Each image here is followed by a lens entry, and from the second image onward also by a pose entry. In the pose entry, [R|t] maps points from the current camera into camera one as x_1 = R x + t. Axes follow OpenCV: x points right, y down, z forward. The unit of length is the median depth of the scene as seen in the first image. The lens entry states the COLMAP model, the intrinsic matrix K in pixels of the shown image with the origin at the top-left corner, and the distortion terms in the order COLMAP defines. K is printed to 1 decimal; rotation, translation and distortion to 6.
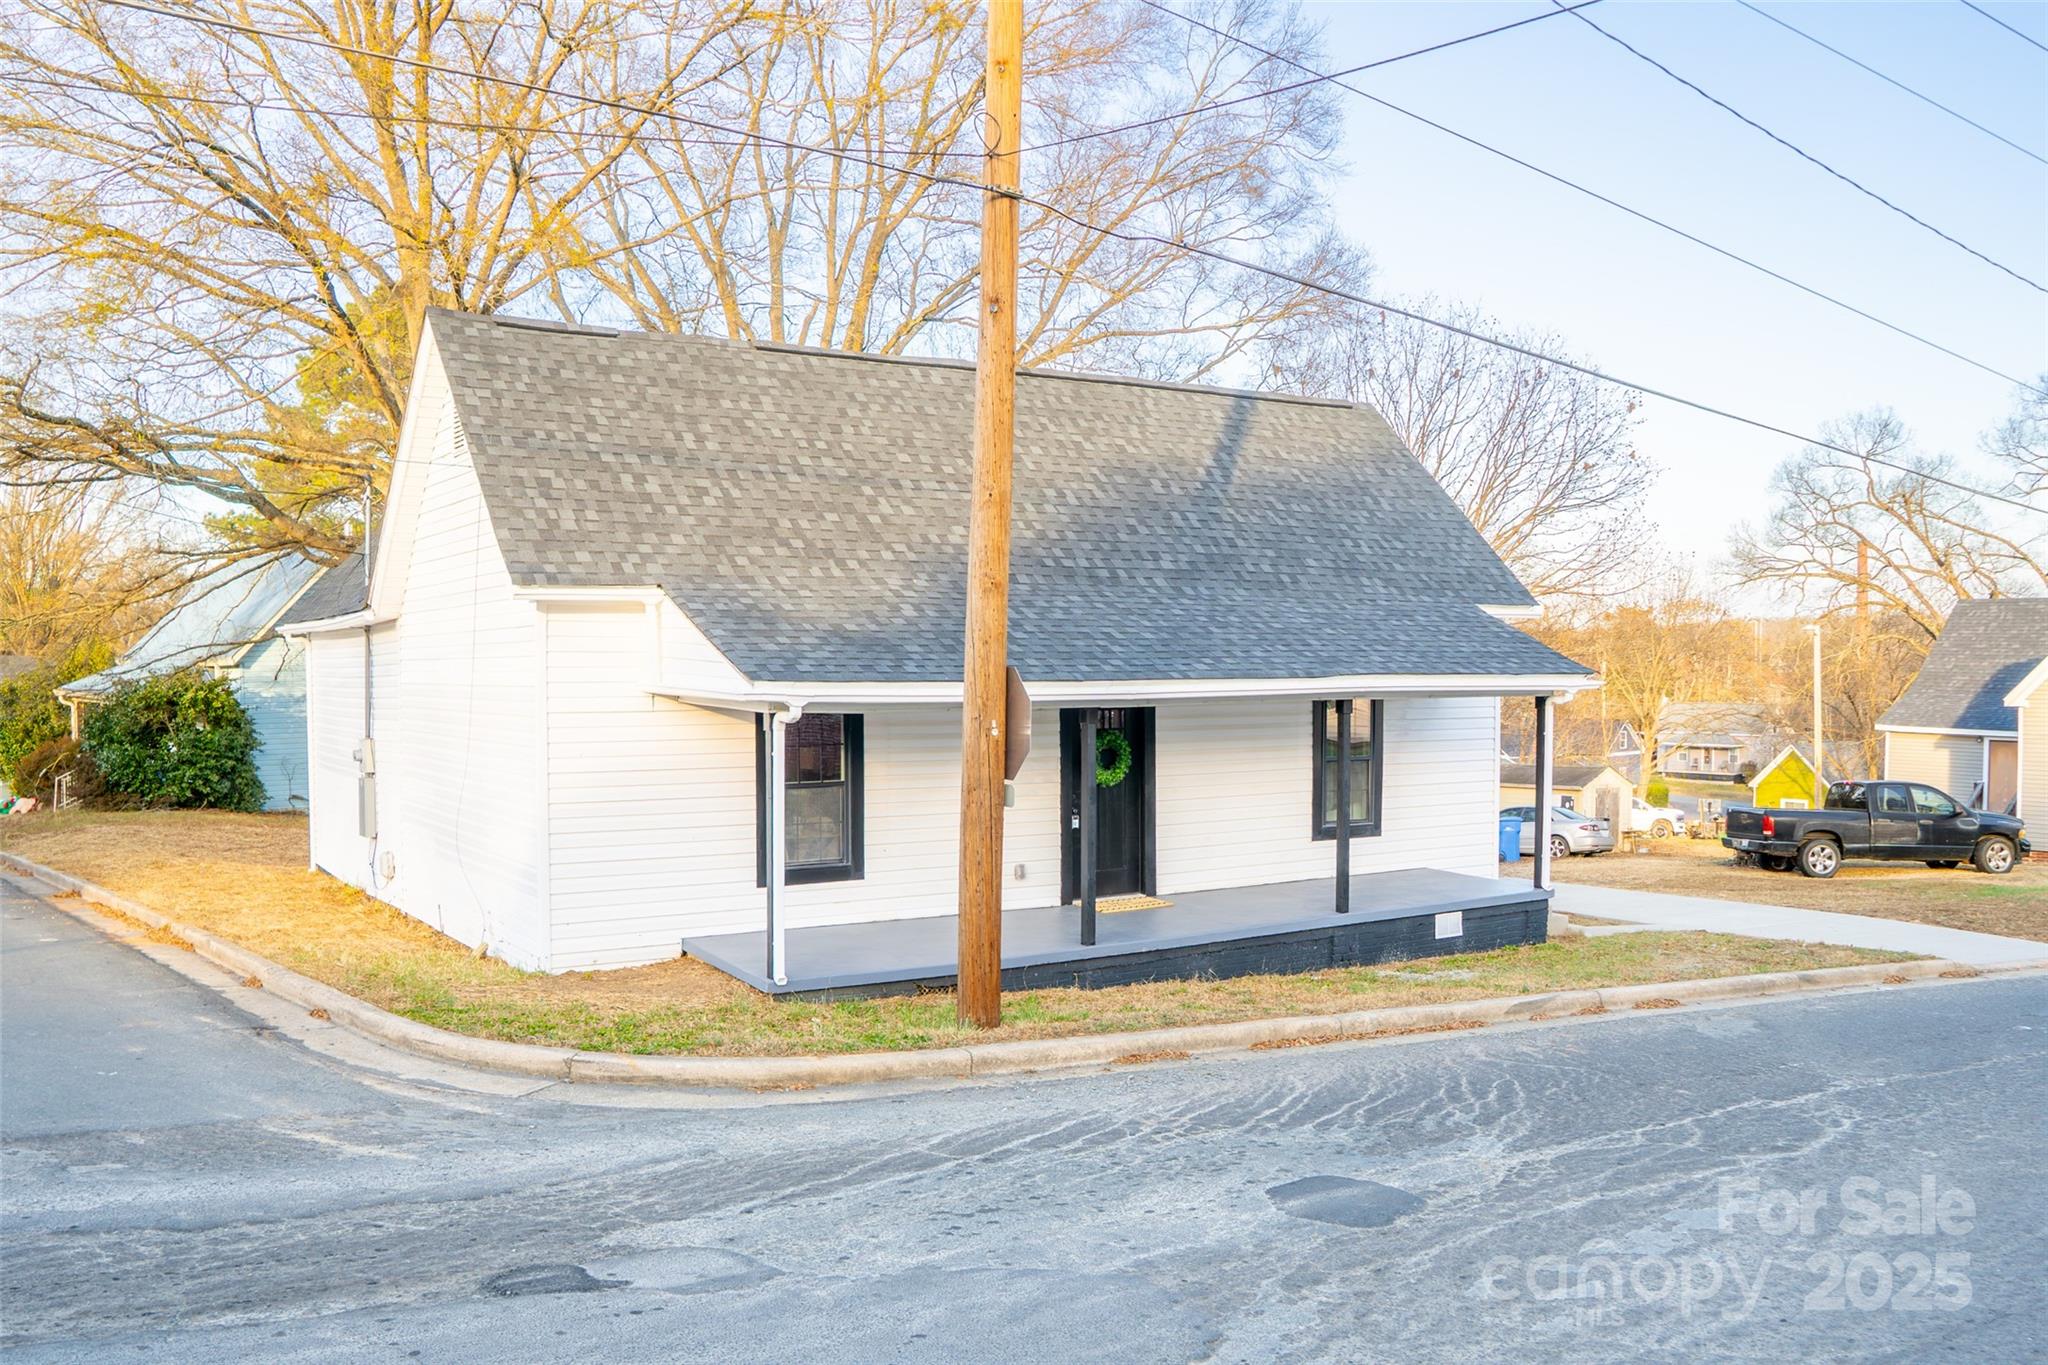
lens RADIAL K [[1443.2, 0, 996.4], [0, 1443.2, 678.8], [0, 0, 1]] dist [-0.105182, 0.042581]
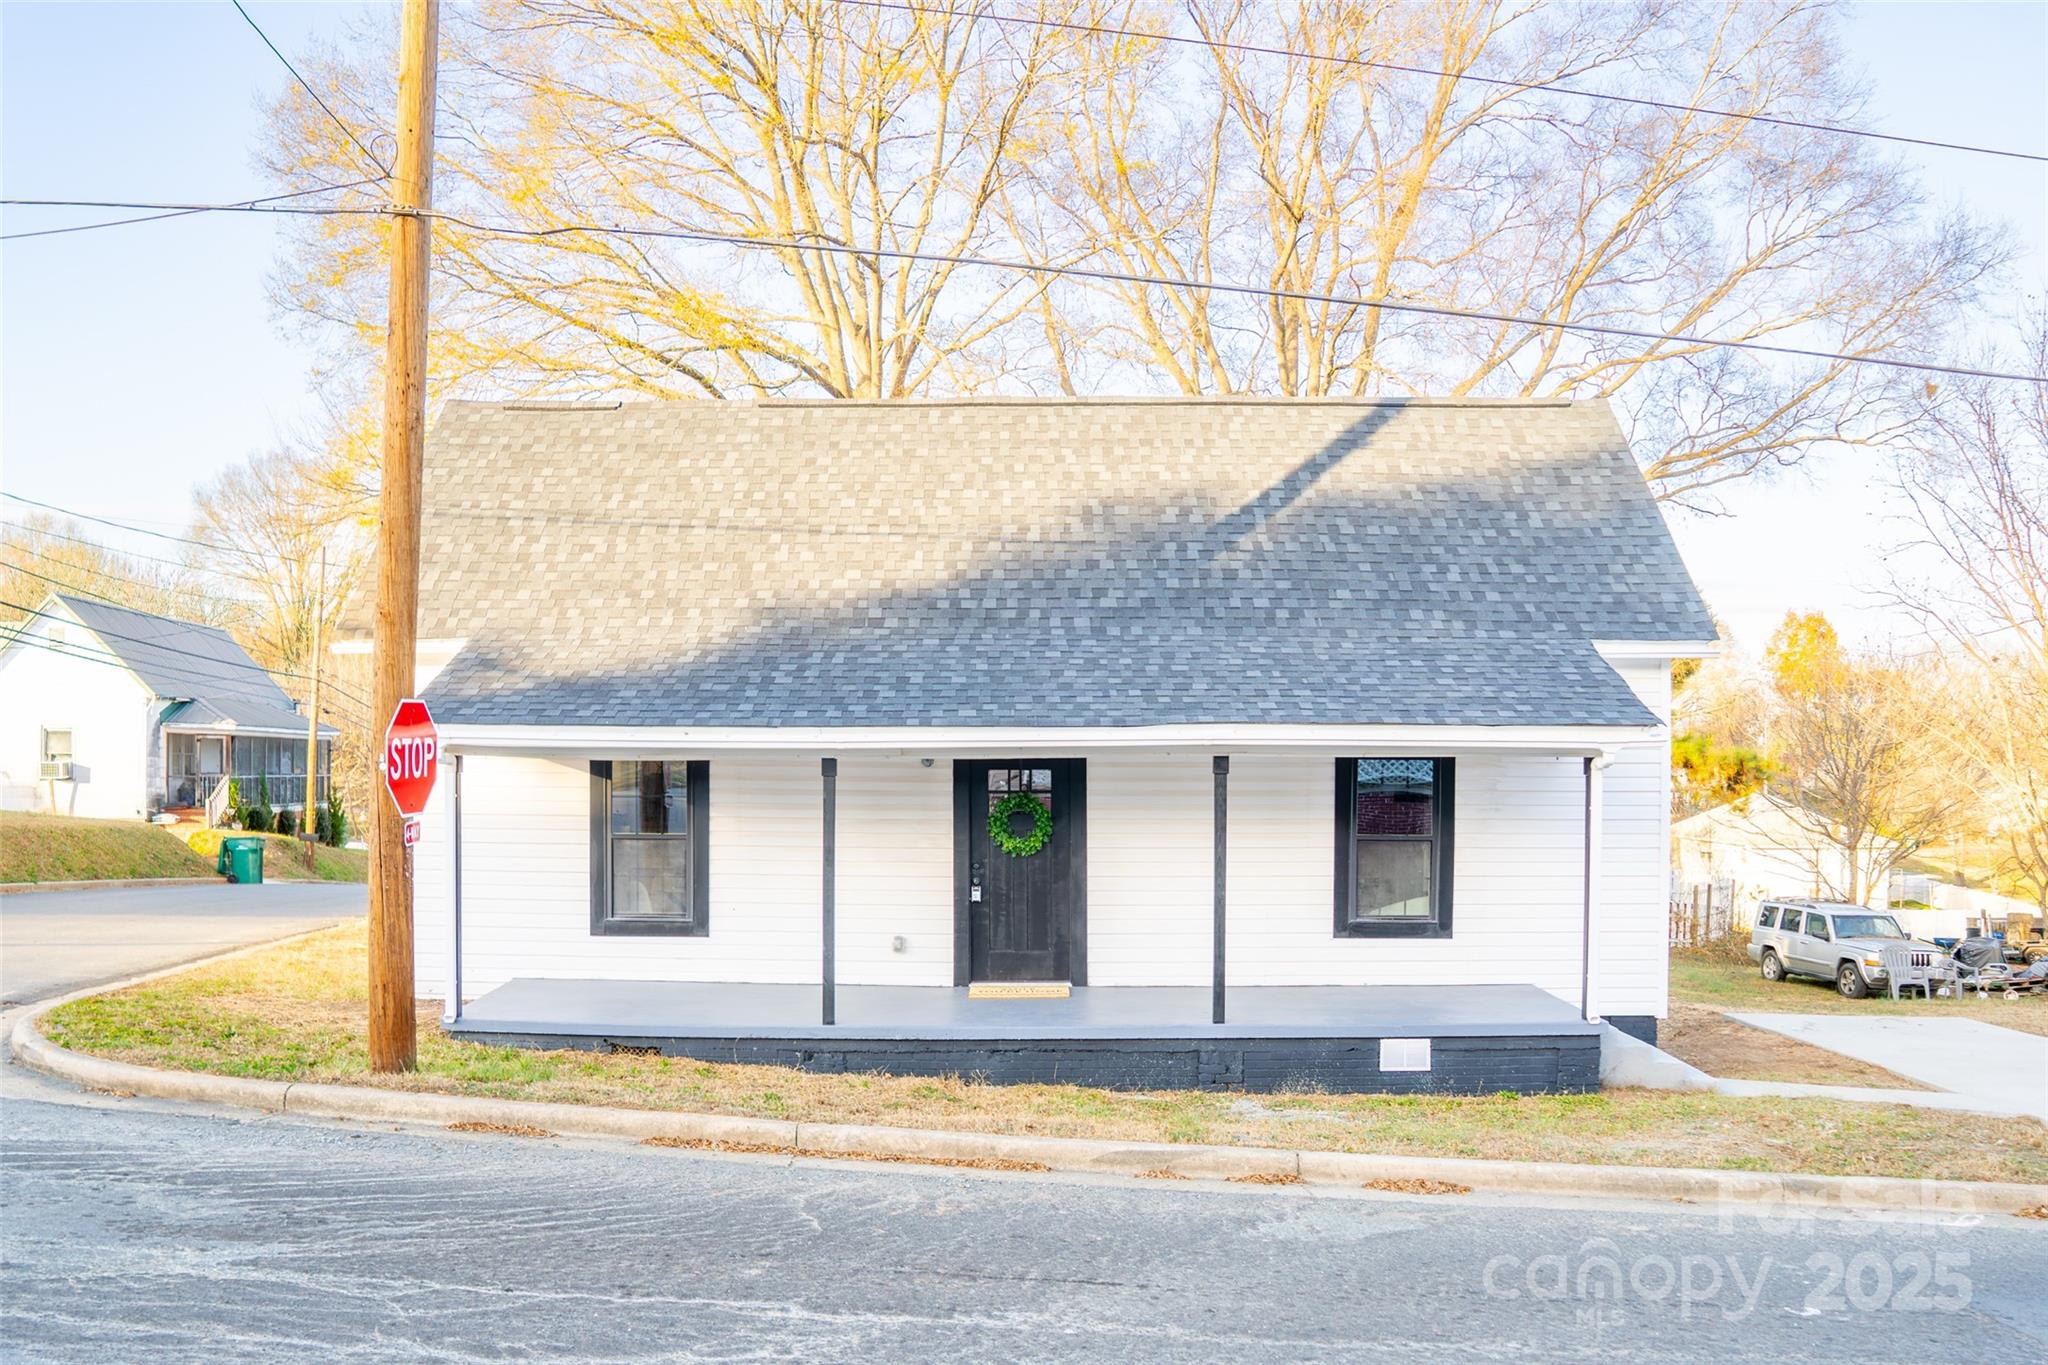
lens RADIAL K [[1443.2, 0, 996.4], [0, 1443.2, 678.8], [0, 0, 1]] dist [-0.105182, 0.042581]
pose [[0.873853, -0.021313, -0.485724, 0.559756], [-0.008466, 0.998220, -0.059032, 0.021102], [0.486117, 0.055697, 0.872117, 0.245412]]
